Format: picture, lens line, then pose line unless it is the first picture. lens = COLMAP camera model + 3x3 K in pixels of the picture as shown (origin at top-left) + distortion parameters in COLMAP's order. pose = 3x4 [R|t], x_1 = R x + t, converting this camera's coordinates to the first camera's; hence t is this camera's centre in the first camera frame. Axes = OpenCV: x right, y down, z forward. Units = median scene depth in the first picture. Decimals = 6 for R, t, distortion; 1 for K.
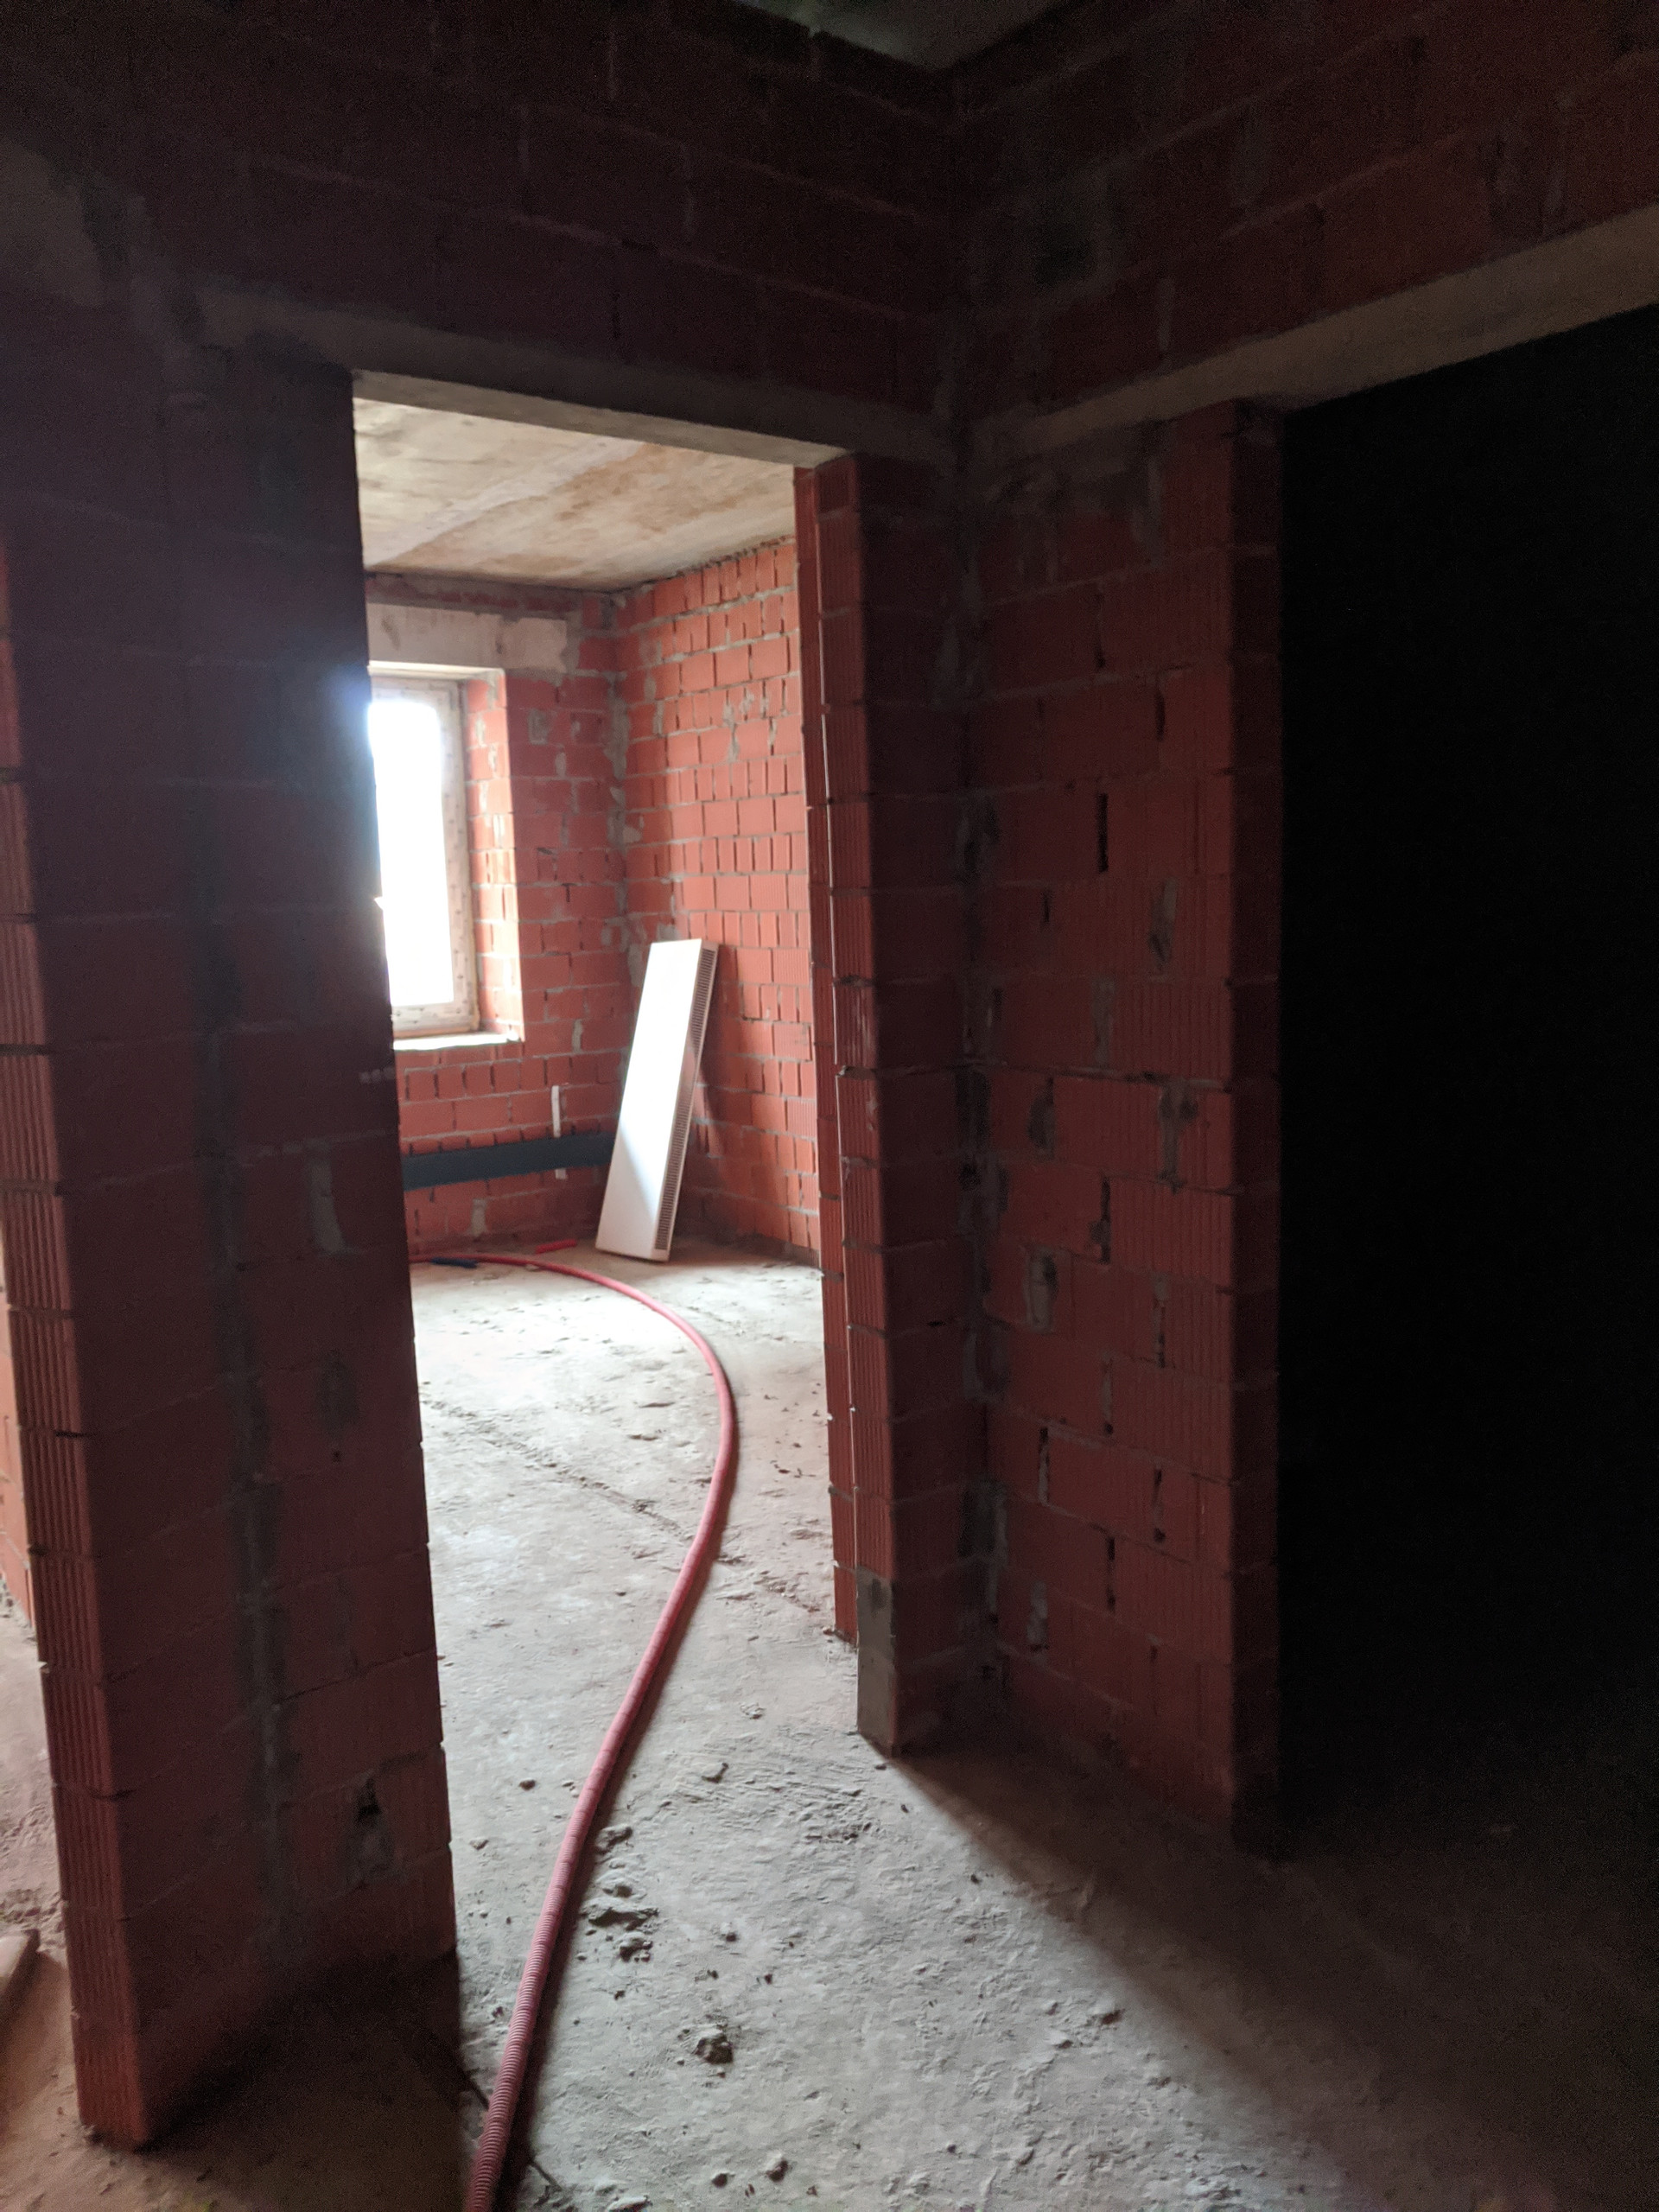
lens RADIAL K [[1668.9, 0, 823.7], [0, 1668.9, 1112.6], [0, 0, 1]] dist [-0.007615, 0.033523]
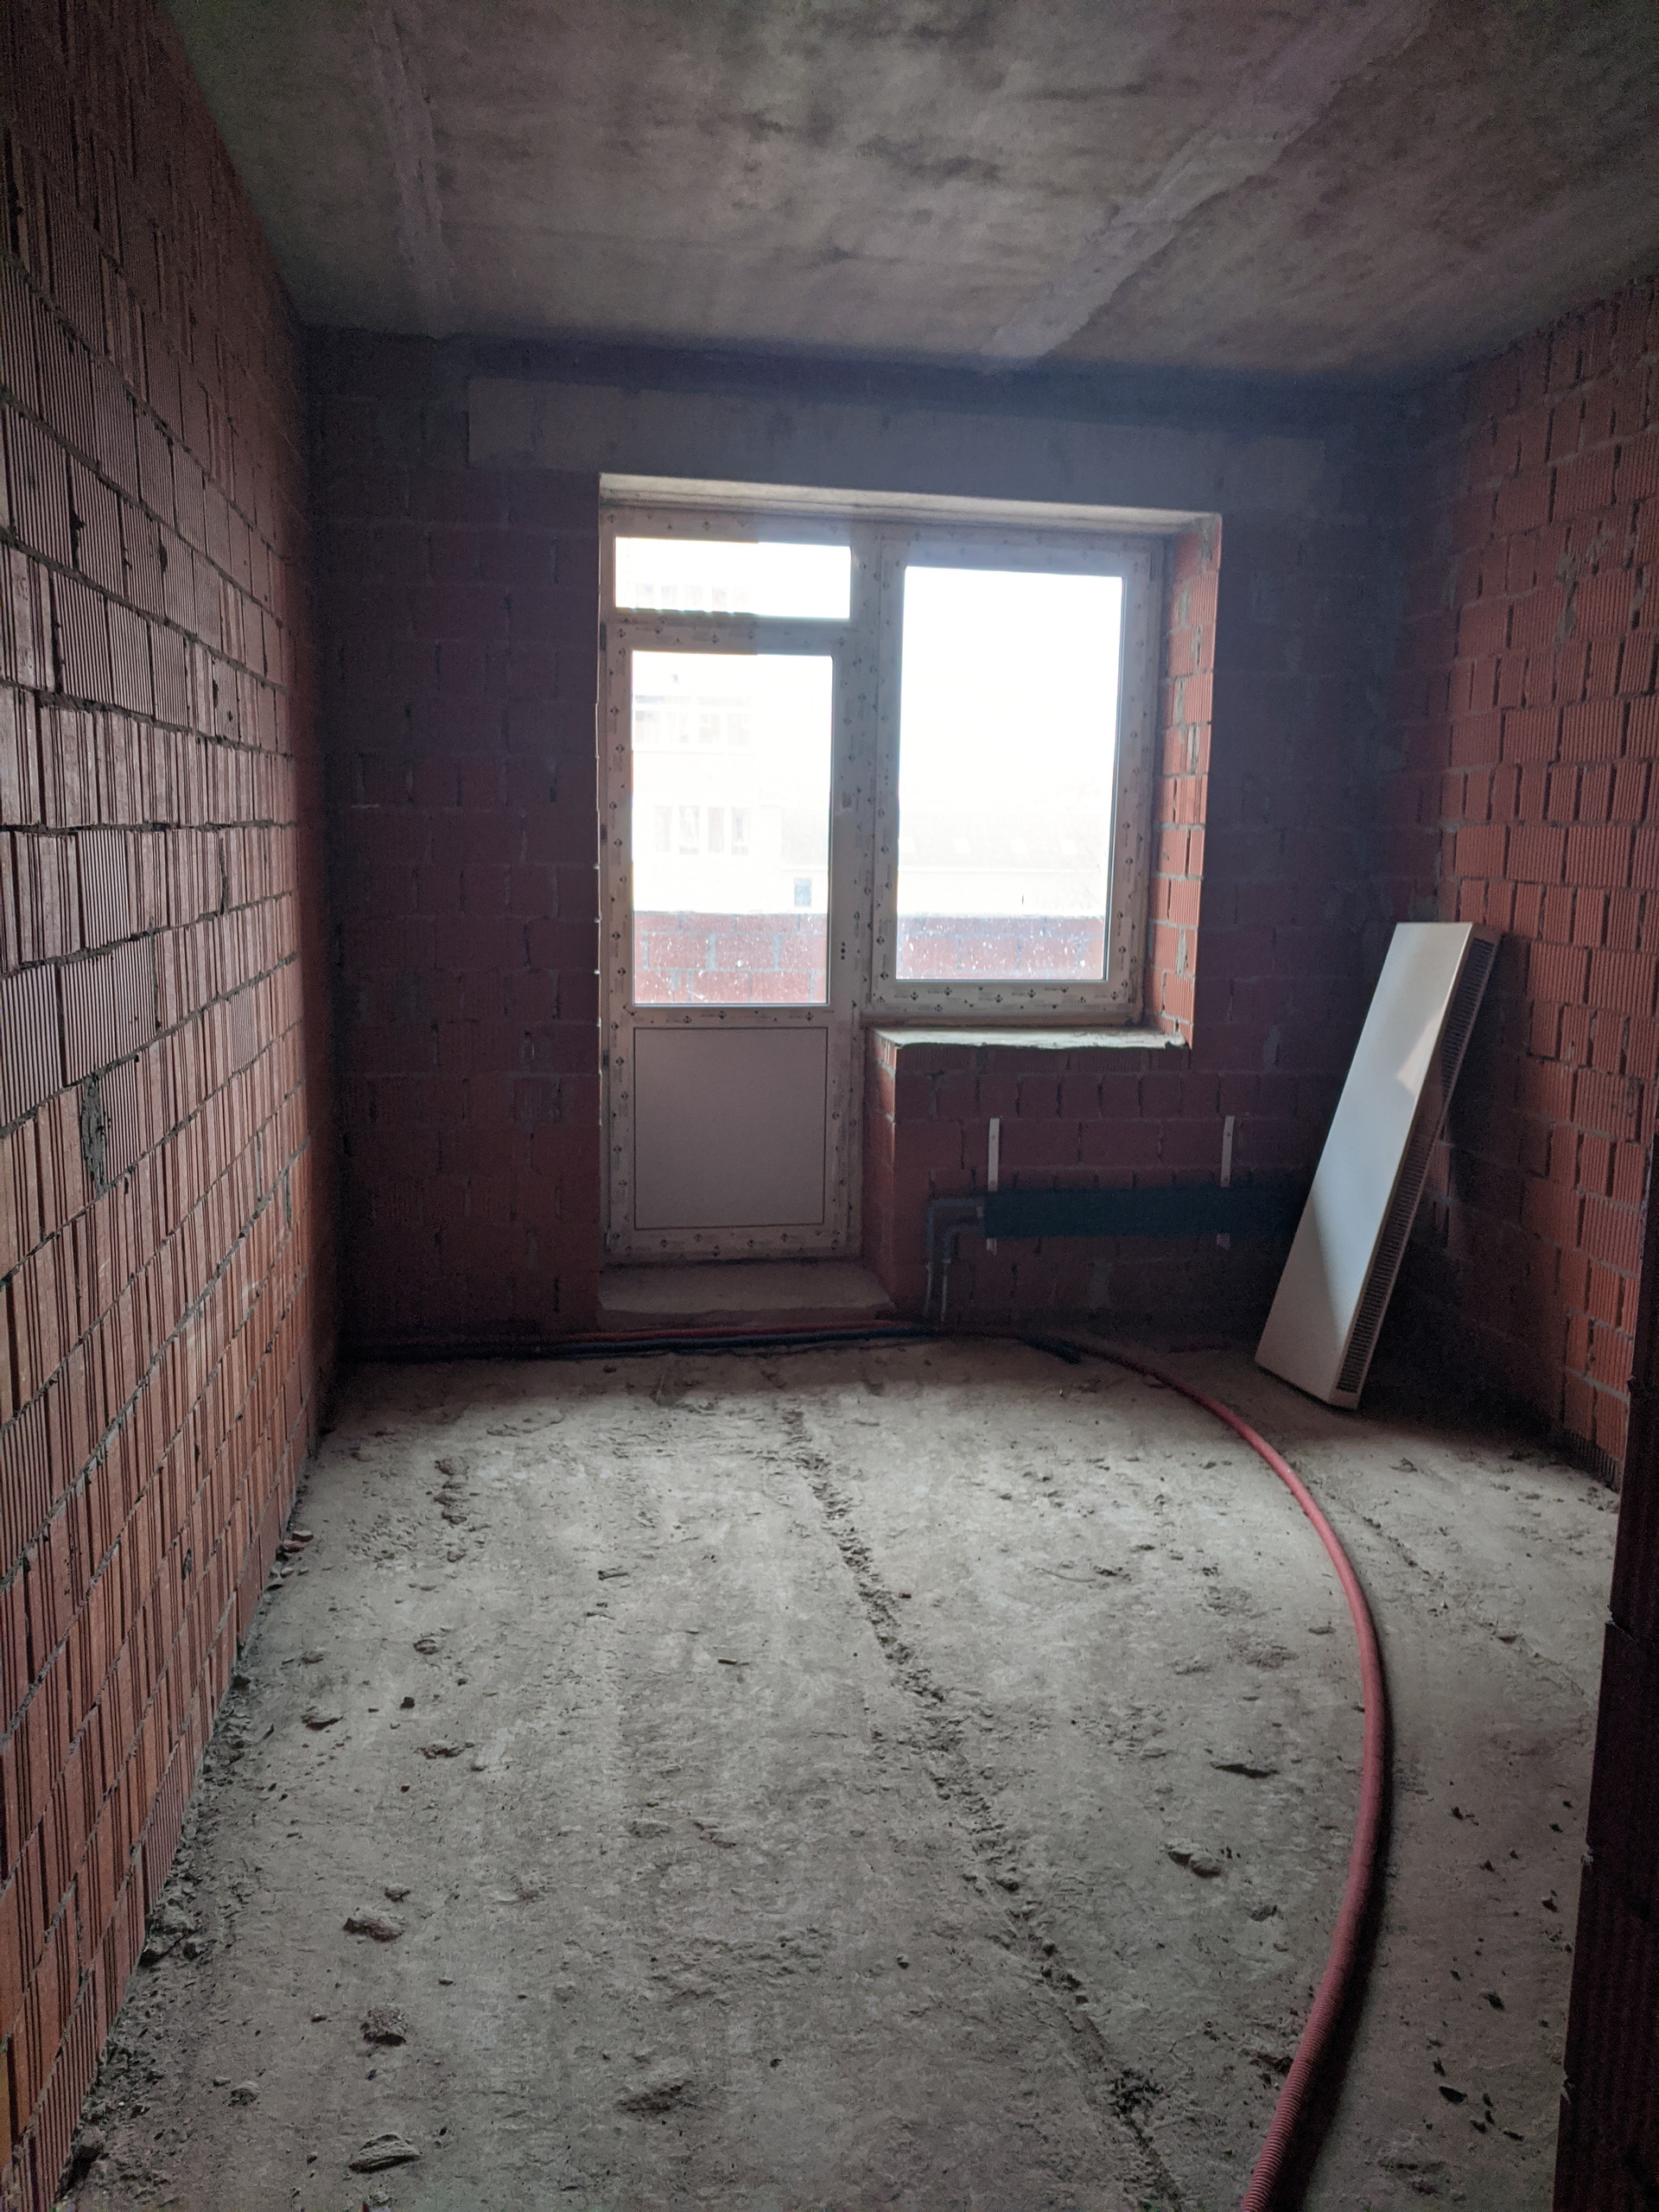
lens RADIAL K [[1668.9, 0, 823.7], [0, 1668.9, 1112.6], [0, 0, 1]] dist [-0.007615, 0.033523]
pose [[0.889535, 0.120249, -0.440759, -0.003710], [-0.105105, 0.992726, 0.058717, -0.039500], [0.444613, -0.005905, 0.895703, 0.286135]]
